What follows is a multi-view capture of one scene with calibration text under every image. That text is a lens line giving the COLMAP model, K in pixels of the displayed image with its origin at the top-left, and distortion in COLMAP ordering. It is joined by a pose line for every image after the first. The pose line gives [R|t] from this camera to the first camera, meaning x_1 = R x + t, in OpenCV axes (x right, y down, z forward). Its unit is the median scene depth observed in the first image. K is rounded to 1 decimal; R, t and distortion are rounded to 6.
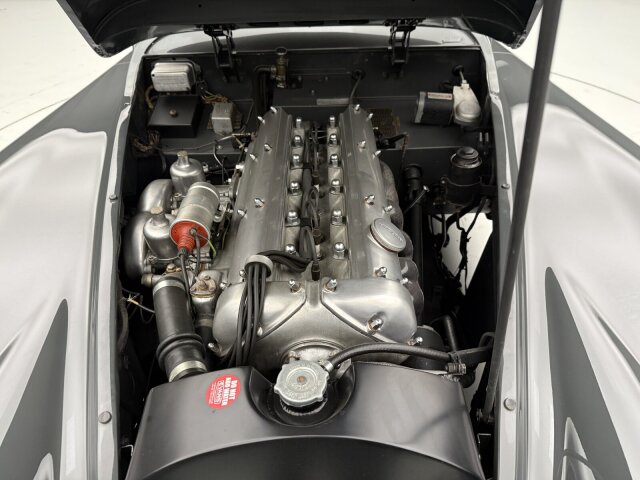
lens RADIAL K [[456.4, 0, 320.0], [0, 456.4, 240.0], [0, 0, 1]] dist [0.002534, -0.007372]
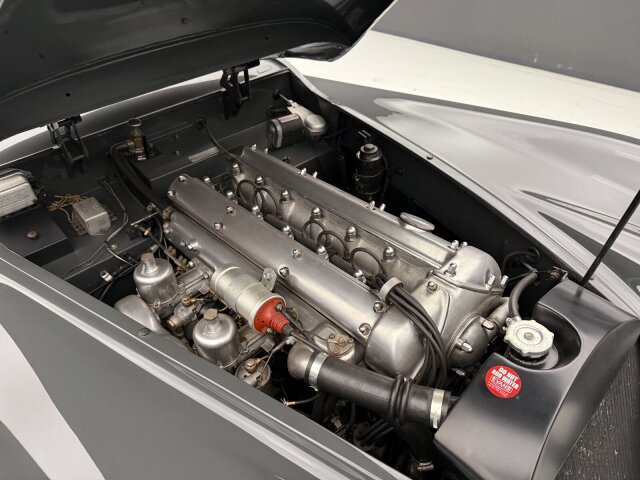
lens RADIAL K [[439.8, 0, 320.0], [0, 439.8, 250.8], [0, 0, 1]] dist [0.003759, -0.069600]
pose [[0.728104, -0.440620, 0.525088, -0.380227], [0.461560, 0.881491, 0.099677, -0.101317], [-0.506781, 0.169784, 0.845190, 0.113048]]
